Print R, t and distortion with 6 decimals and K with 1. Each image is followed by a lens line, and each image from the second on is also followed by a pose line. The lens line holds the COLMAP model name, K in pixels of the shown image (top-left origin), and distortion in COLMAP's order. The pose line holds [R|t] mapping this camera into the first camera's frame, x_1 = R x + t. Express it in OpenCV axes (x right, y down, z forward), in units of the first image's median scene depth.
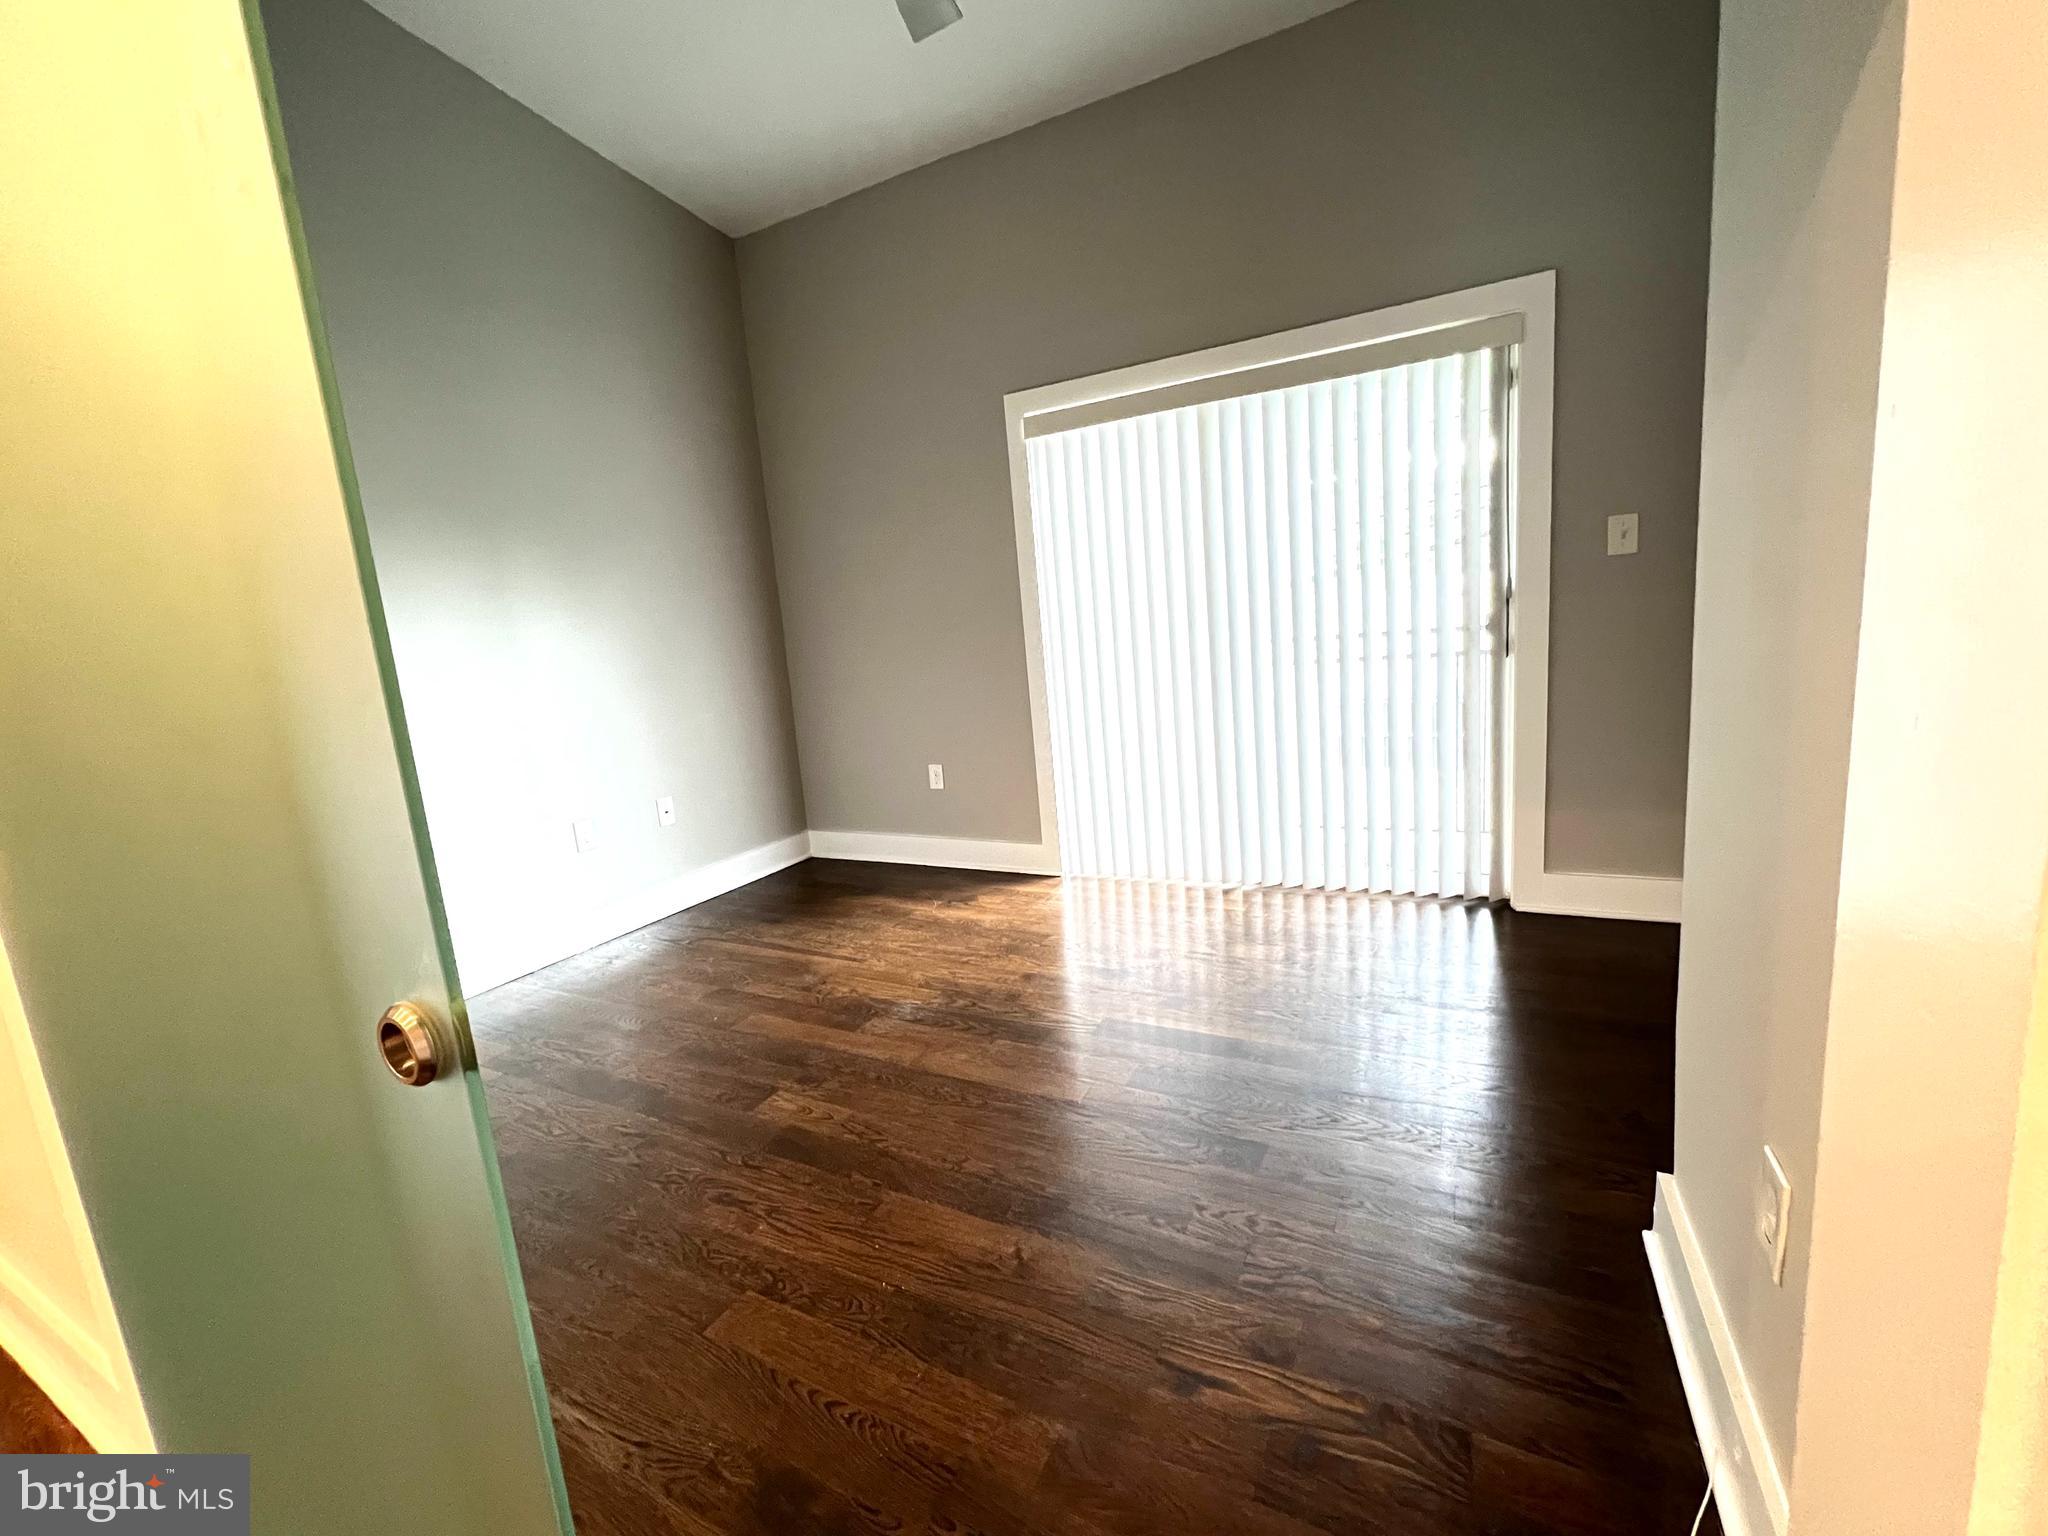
lens RADIAL K [[830.4, 0, 1020.4], [0, 830.4, 760.9], [0, 0, 1]] dist [0.003107, -0.000361]
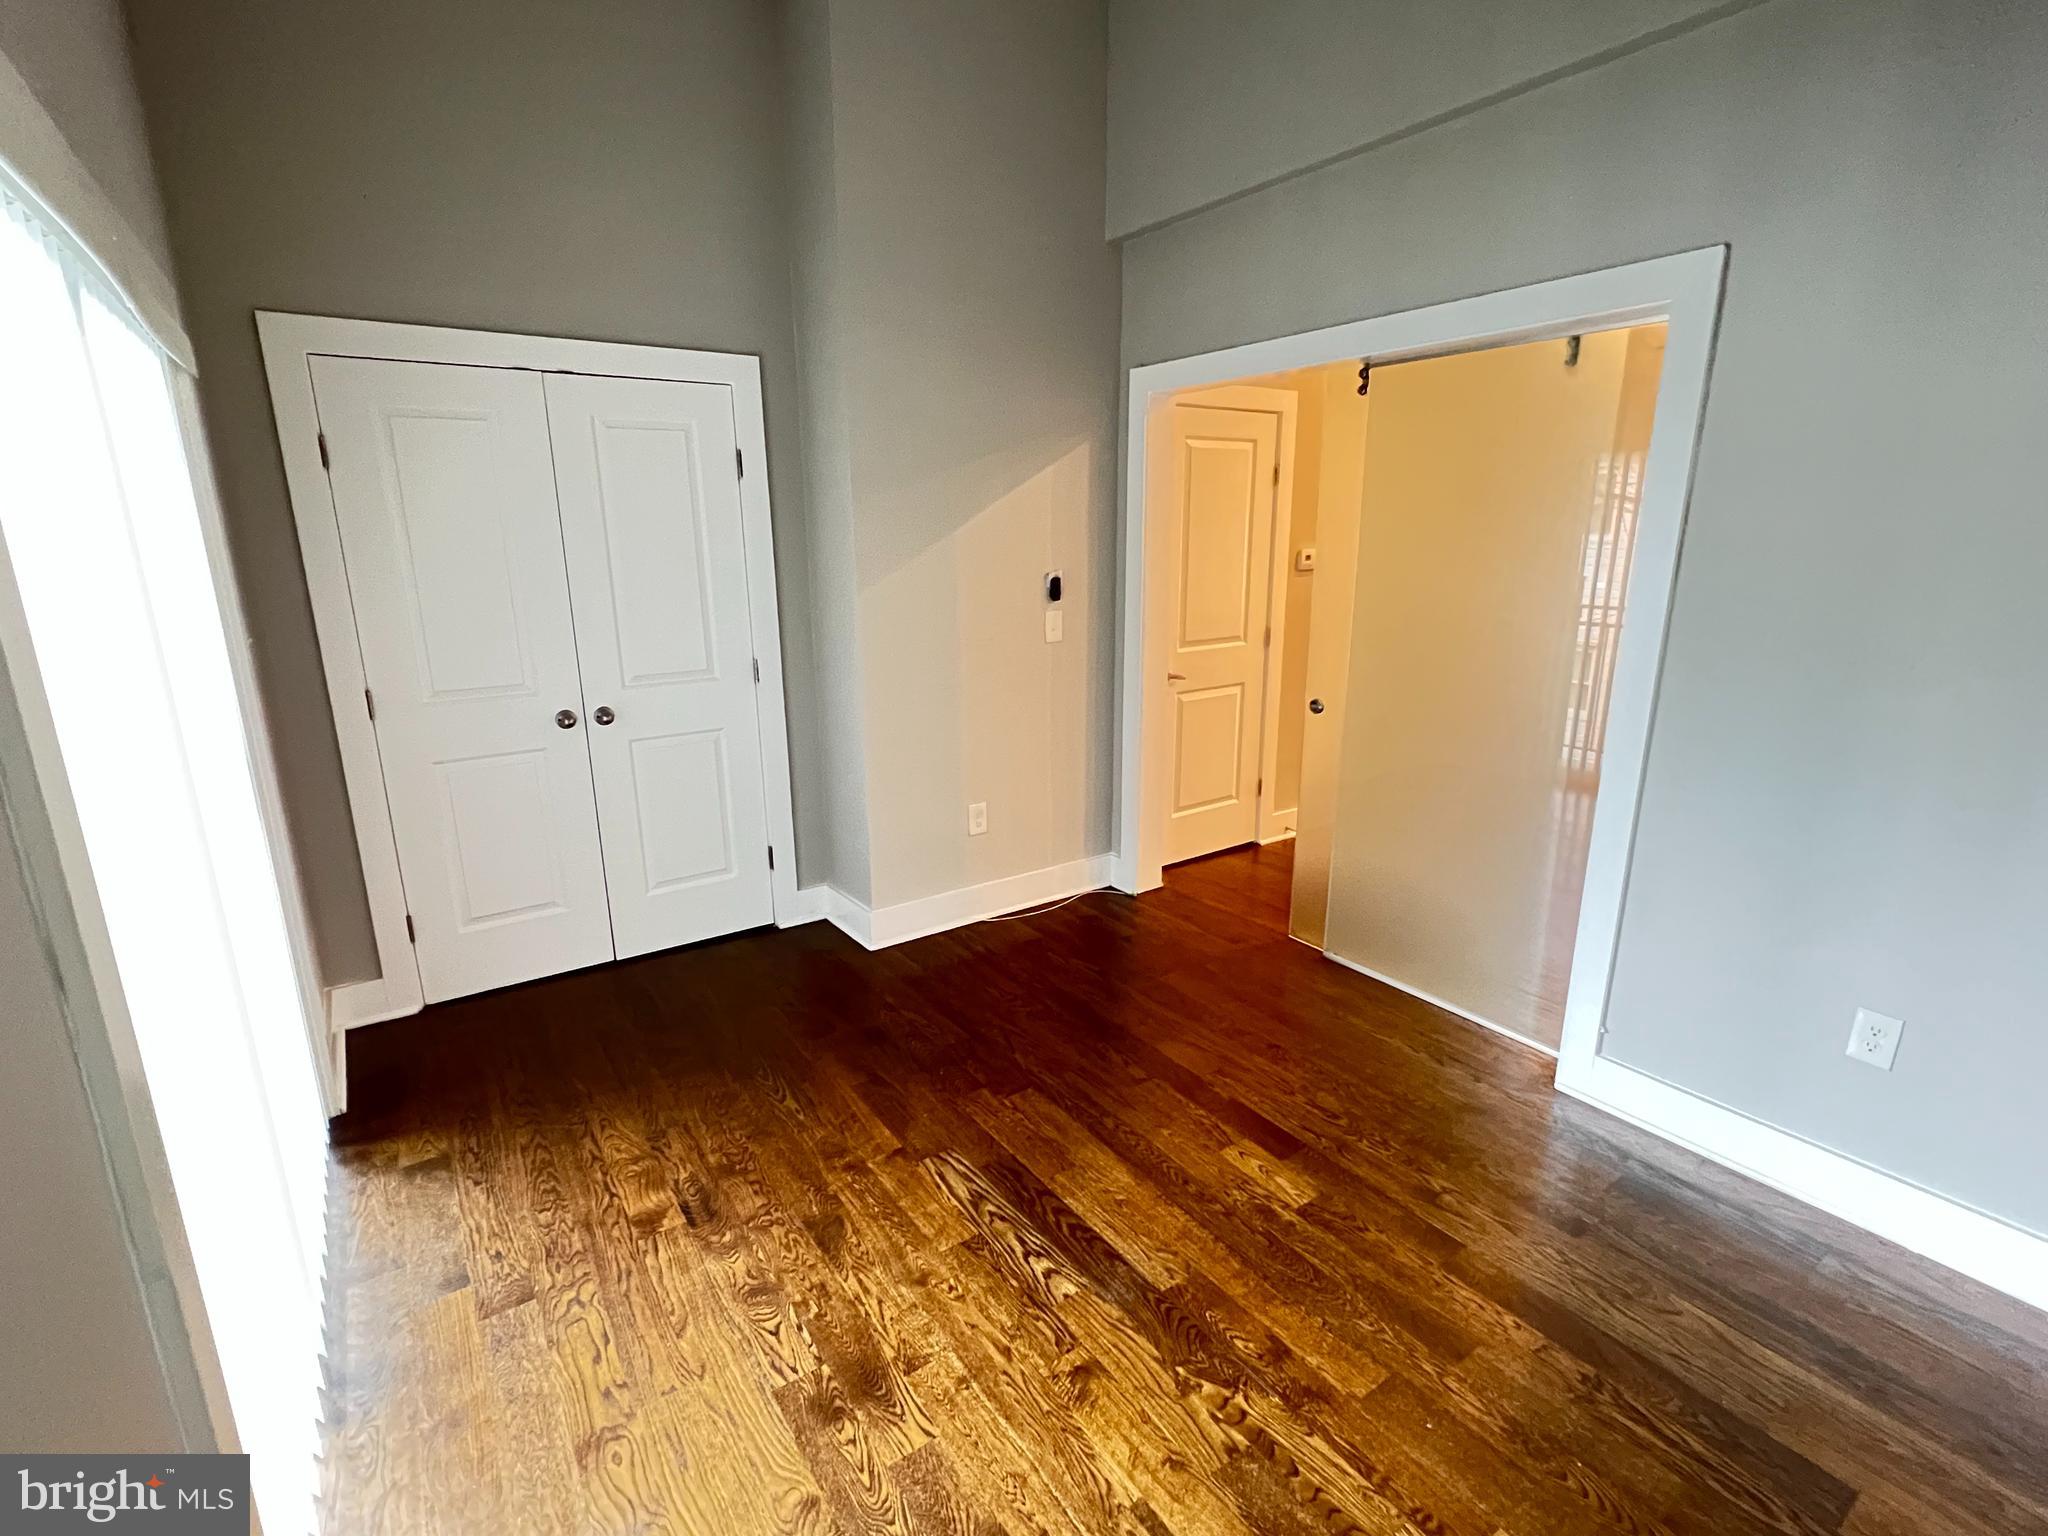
lens RADIAL K [[959.6, 0, 1021.2], [0, 959.6, 765.9], [0, 0, 1]] dist [-0.000031, -0.000028]
pose [[-0.877322, -0.020602, 0.479461, -0.503748], [0.173154, 0.918190, 0.356293, -0.436188], [-0.447576, 0.395604, -0.801981, 1.735278]]
